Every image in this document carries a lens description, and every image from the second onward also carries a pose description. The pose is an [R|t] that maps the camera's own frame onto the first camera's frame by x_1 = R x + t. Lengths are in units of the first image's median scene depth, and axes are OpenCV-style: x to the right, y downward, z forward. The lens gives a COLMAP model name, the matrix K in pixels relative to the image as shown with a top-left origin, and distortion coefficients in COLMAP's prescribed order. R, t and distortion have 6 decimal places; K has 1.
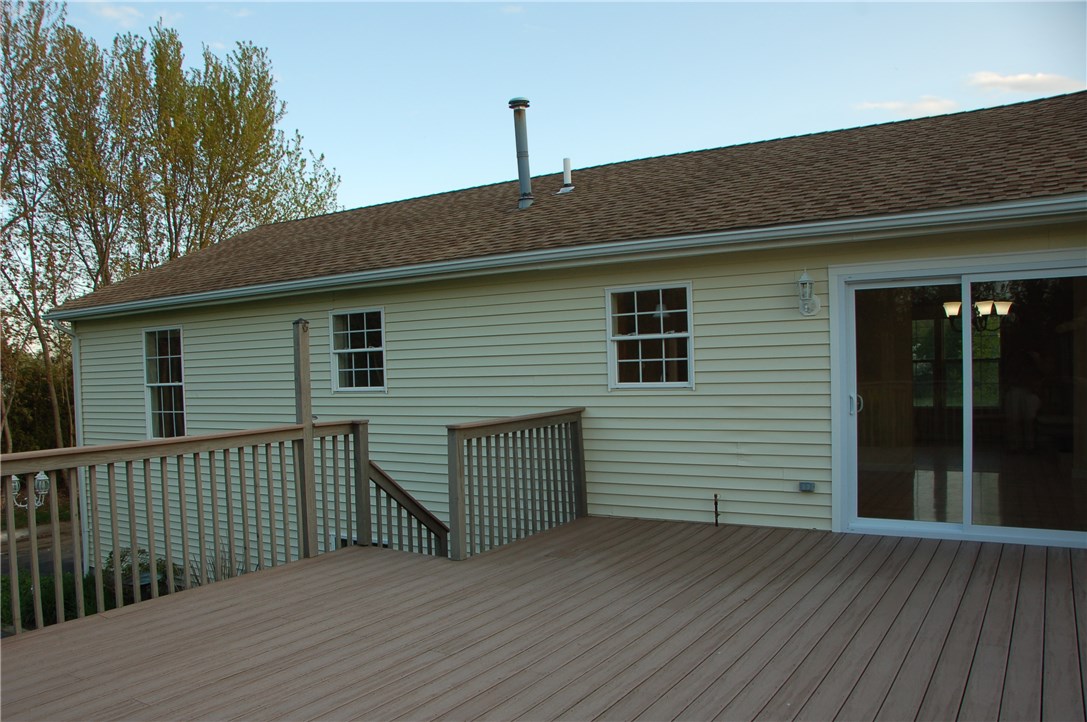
lens RADIAL K [[846.0, 0, 518.6], [0, 846.0, 392.1], [0, 0, 1]] dist [-0.158496, 0.123332]
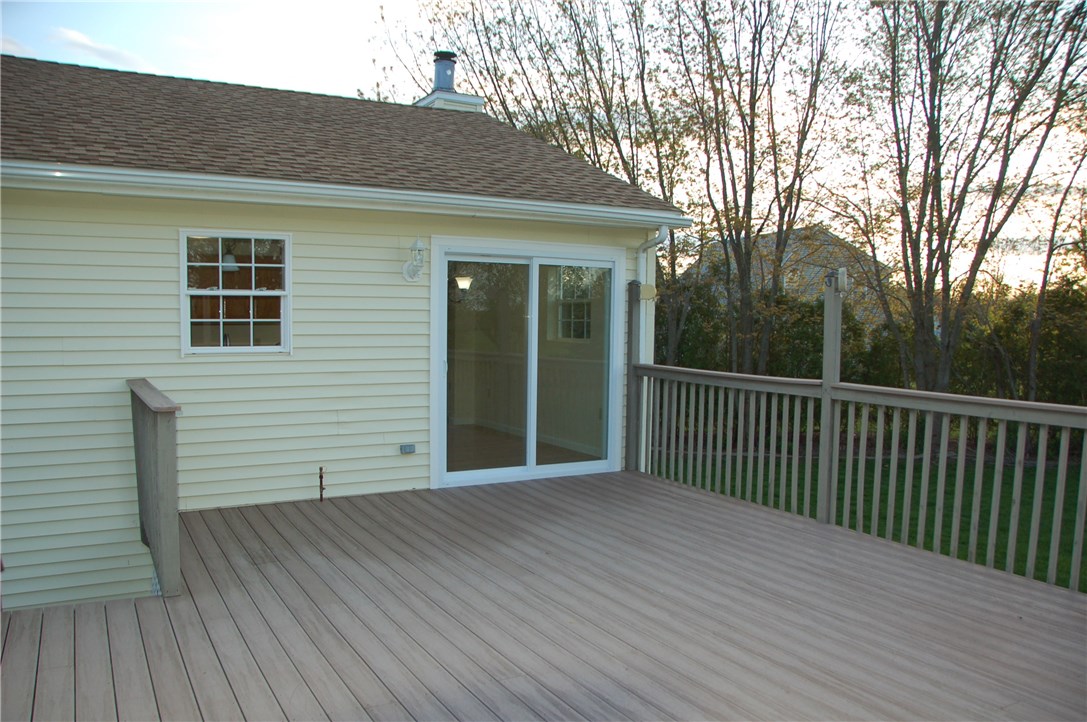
lens RADIAL K [[846.0, 0, 518.6], [0, 846.0, 392.1], [0, 0, 1]] dist [-0.158496, 0.123332]
pose [[0.482538, -0.041787, 0.874877, -0.505020], [0.004176, 0.998960, 0.045411, -0.002645], [-0.875865, -0.018259, 0.482211, 0.388669]]
